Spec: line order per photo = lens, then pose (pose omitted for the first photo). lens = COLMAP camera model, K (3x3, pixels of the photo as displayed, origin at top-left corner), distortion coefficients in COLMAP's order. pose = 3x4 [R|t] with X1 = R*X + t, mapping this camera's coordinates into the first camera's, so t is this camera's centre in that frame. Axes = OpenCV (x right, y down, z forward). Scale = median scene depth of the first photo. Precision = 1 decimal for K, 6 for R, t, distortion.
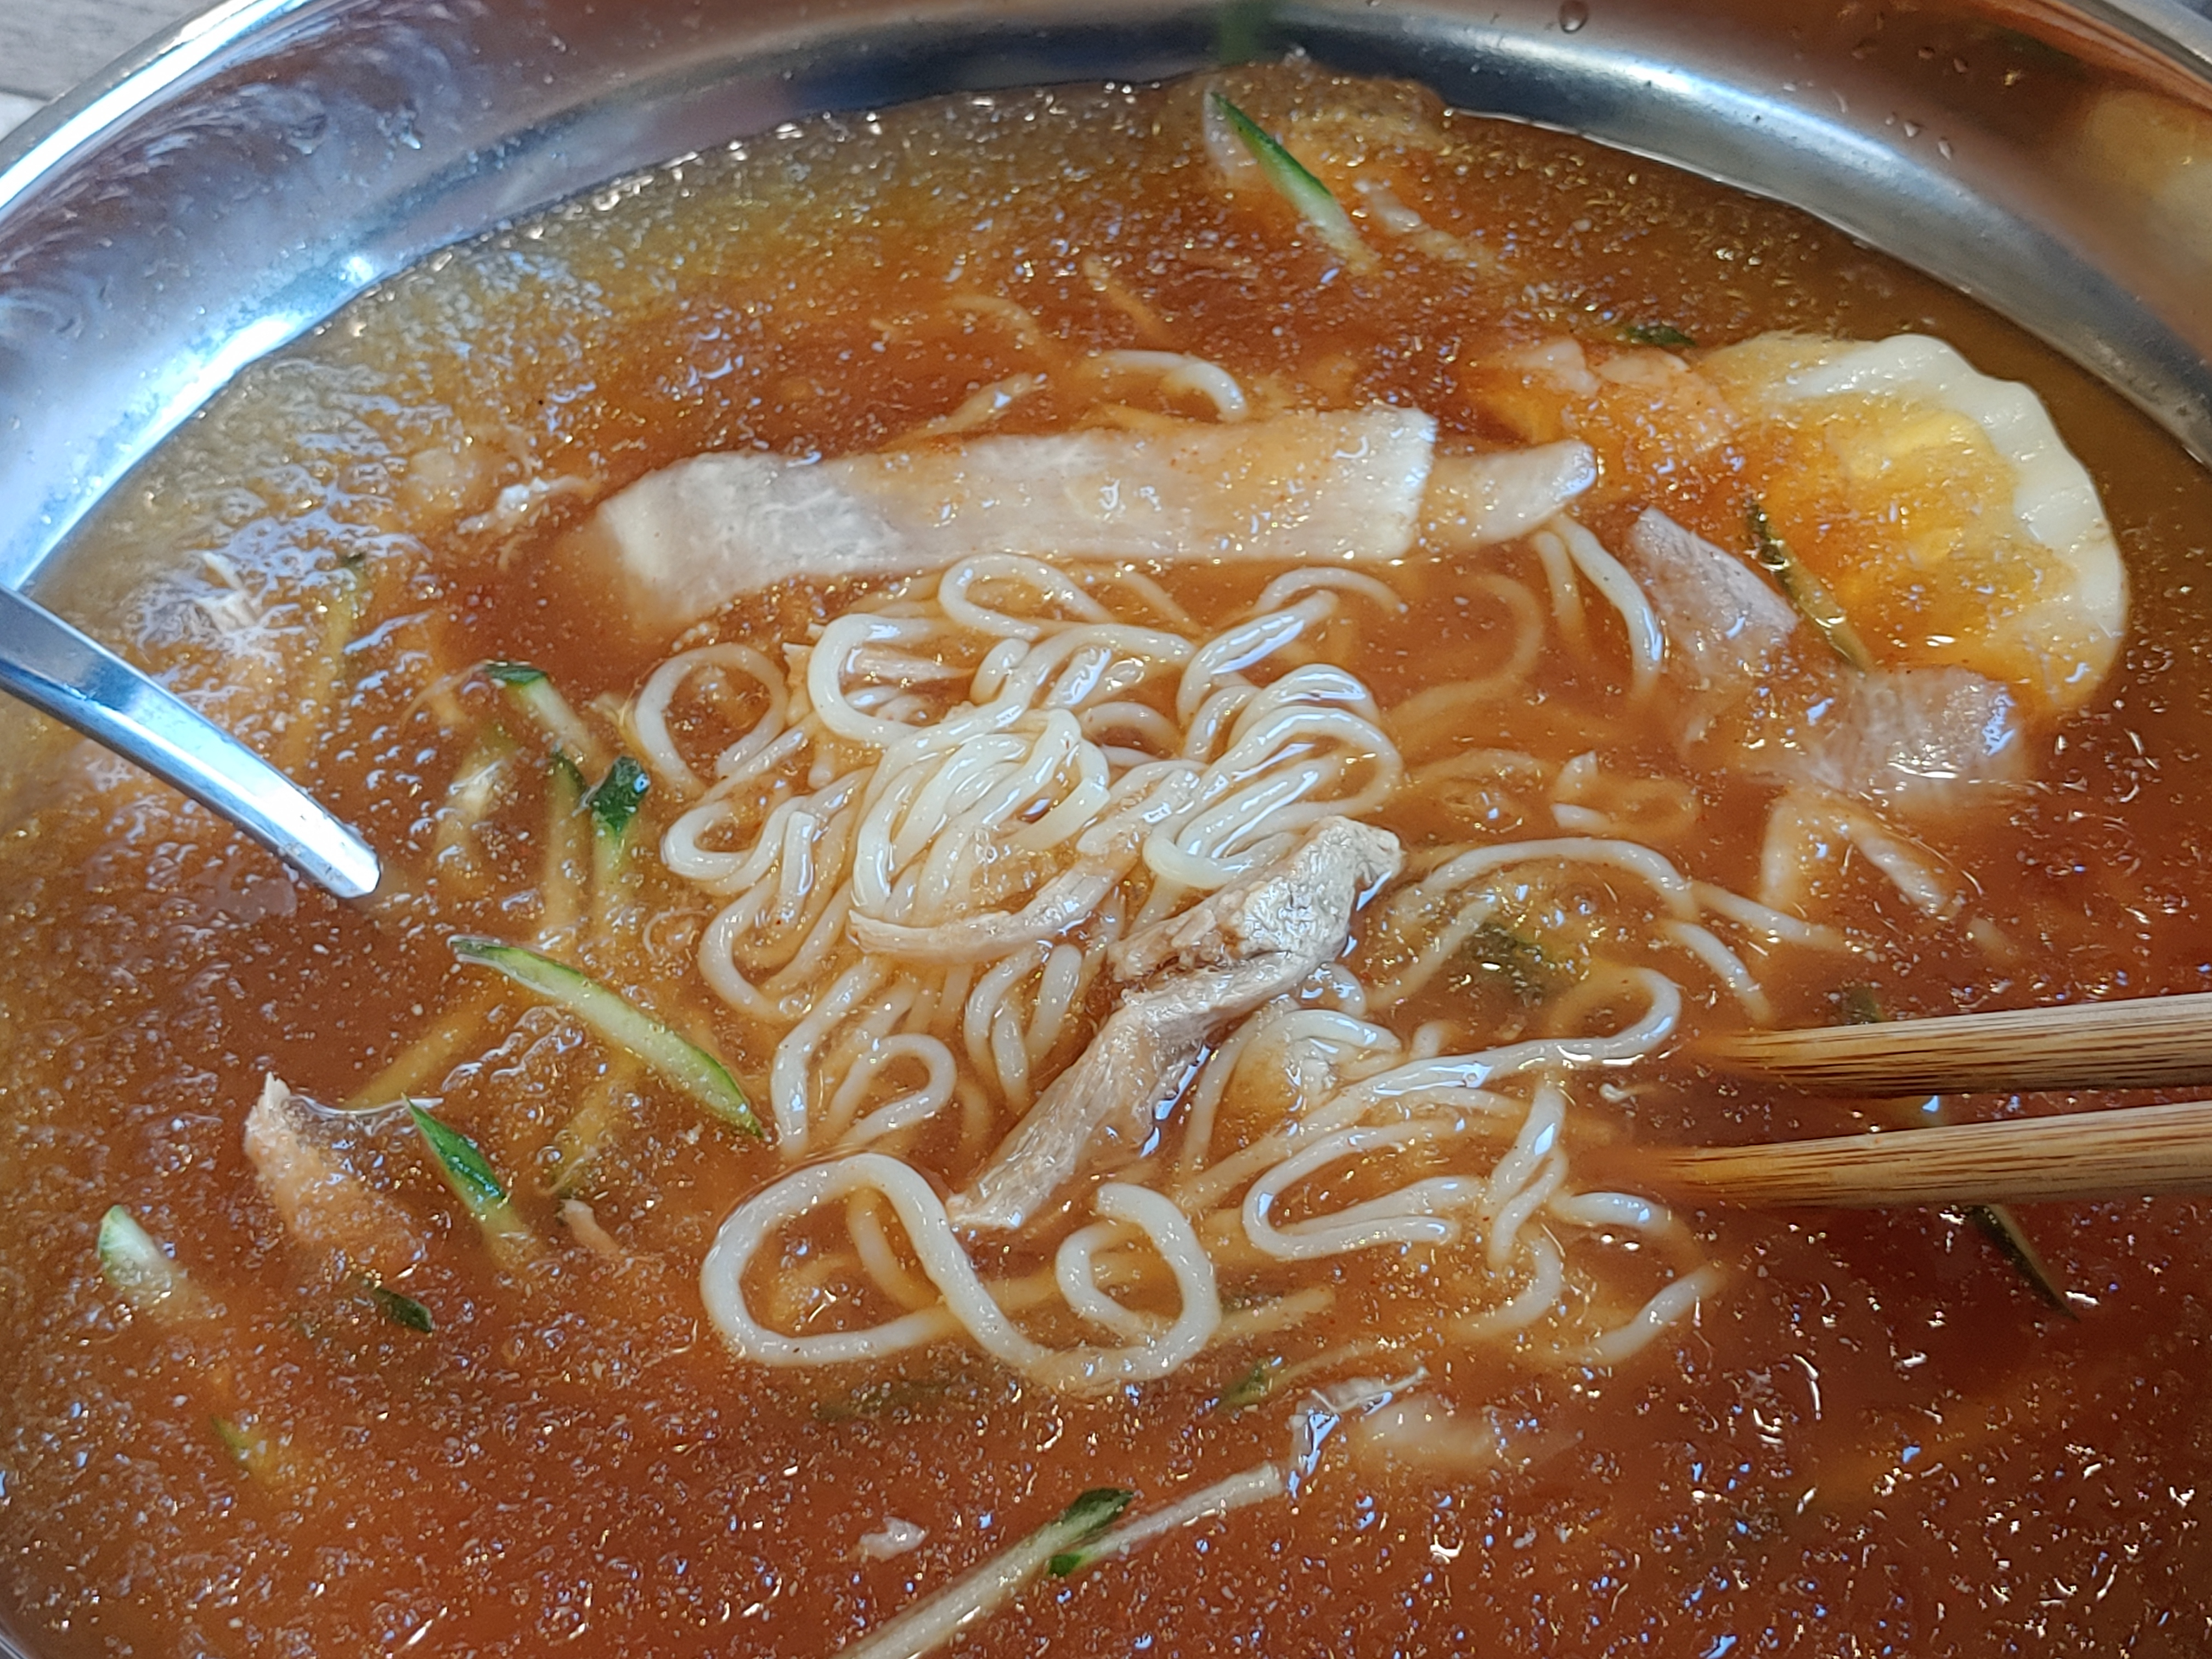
lens RADIAL K [[3964.7, 0, 1106.0], [0, 3964.7, 829.5], [0, 0, 1]] dist [0.160609, -1.697128]
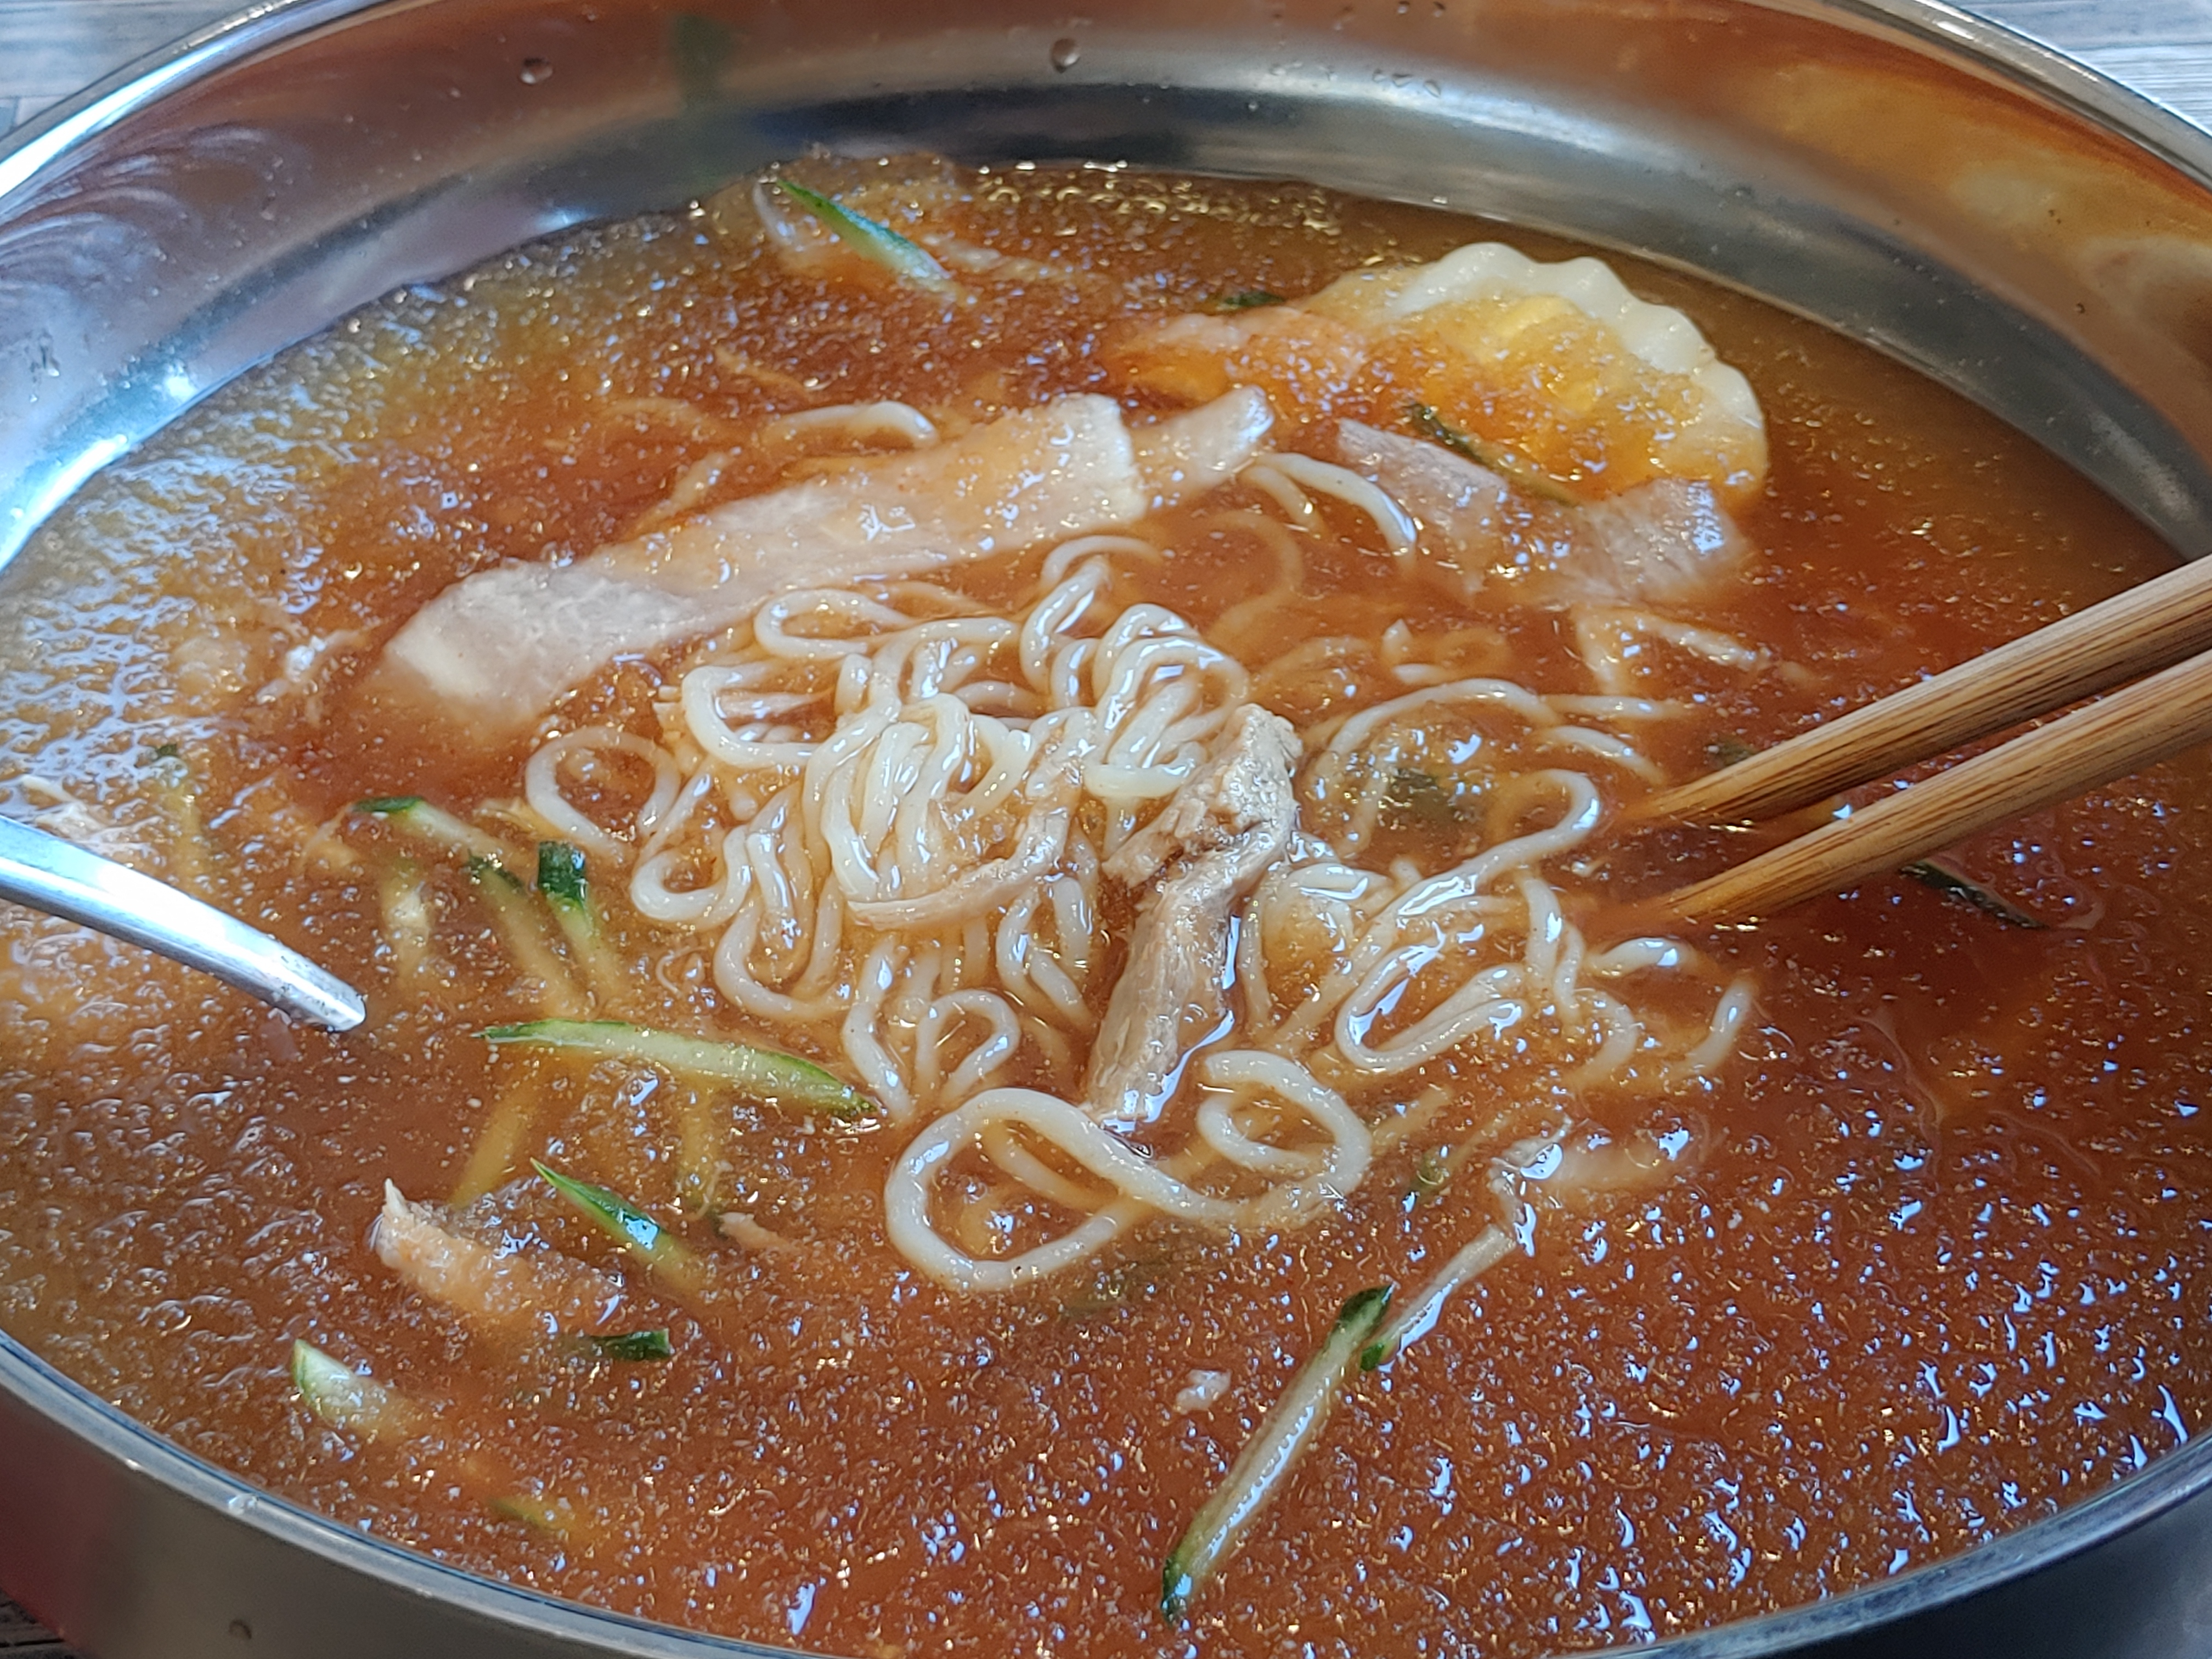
lens RADIAL K [[3964.7, 0, 1106.0], [0, 3964.7, 829.5], [0, 0, 1]] dist [0.160609, -1.697128]
pose [[0.909554, -0.242874, 0.337231, -0.337144], [0.283957, 0.955693, -0.077577, 0.098524], [-0.303448, 0.166320, 0.938220, 0.019614]]
